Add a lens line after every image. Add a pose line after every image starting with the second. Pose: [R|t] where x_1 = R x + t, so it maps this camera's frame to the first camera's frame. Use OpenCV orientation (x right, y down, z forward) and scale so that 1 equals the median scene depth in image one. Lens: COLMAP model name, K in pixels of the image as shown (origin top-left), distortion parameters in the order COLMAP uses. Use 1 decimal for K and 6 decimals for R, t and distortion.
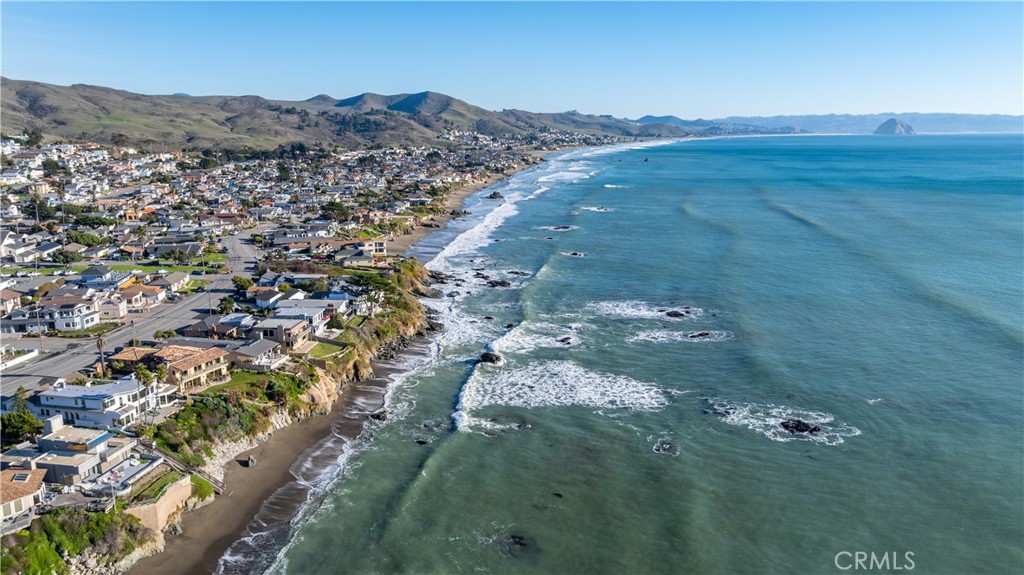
lens RADIAL K [[726.5, 0, 513.9], [0, 726.5, 284.2], [0, 0, 1]] dist [-0.048791, 0.063796]
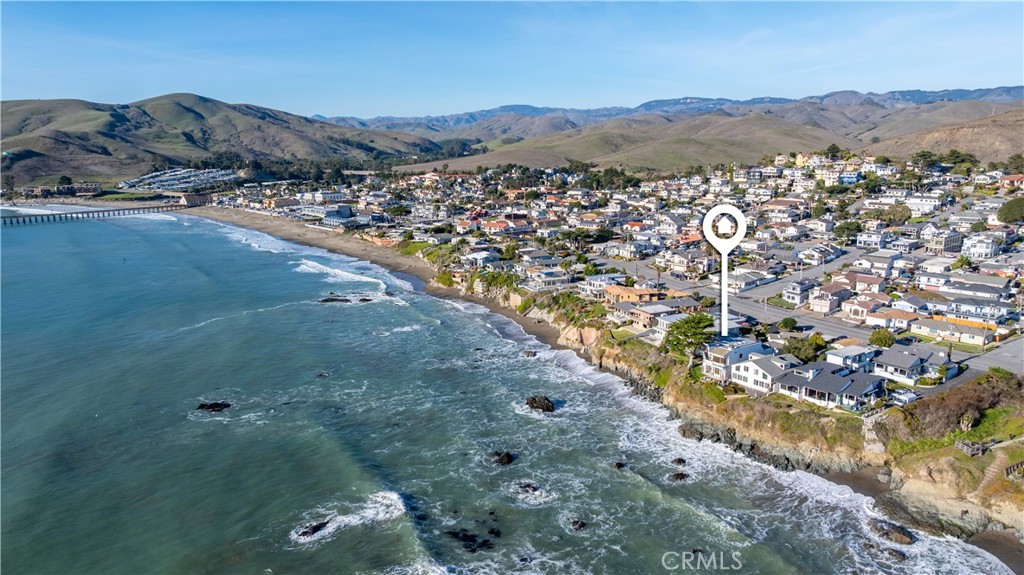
lens RADIAL K [[726.5, 0, 513.9], [0, 726.5, 284.2], [0, 0, 1]] dist [-0.048791, 0.063796]
pose [[-0.851061, 0.105990, -0.514258, 0.059175], [-0.105642, 0.924821, 0.365440, -0.048056], [0.514329, 0.365339, -0.775882, 0.216804]]
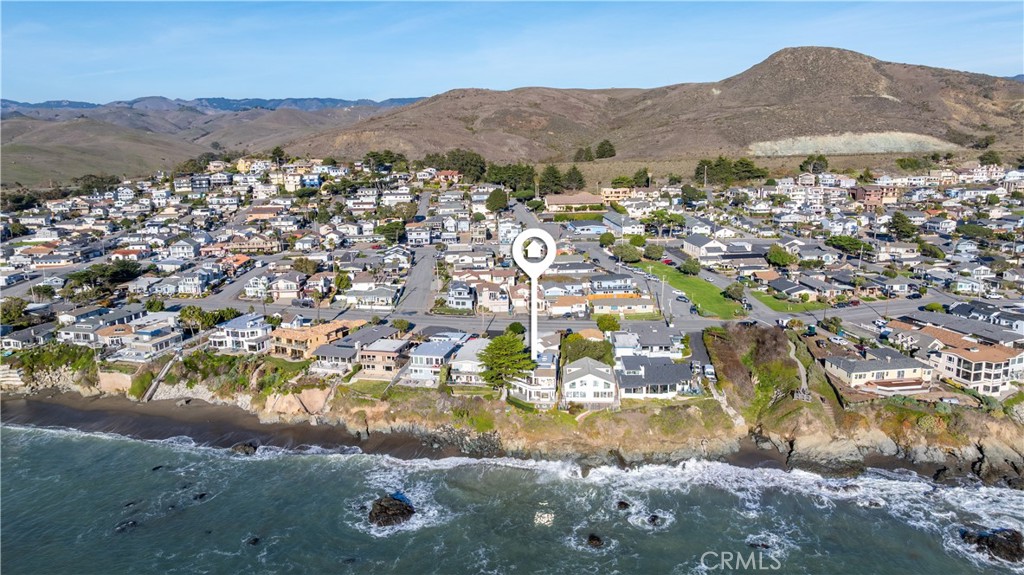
lens RADIAL K [[726.5, 0, 513.9], [0, 726.5, 284.2], [0, 0, 1]] dist [-0.048791, 0.063796]
pose [[-0.135860, 0.196158, -0.971115, 0.071713], [-0.192159, 0.956372, 0.220063, -0.033262], [0.971914, 0.216507, -0.092239, 0.149939]]
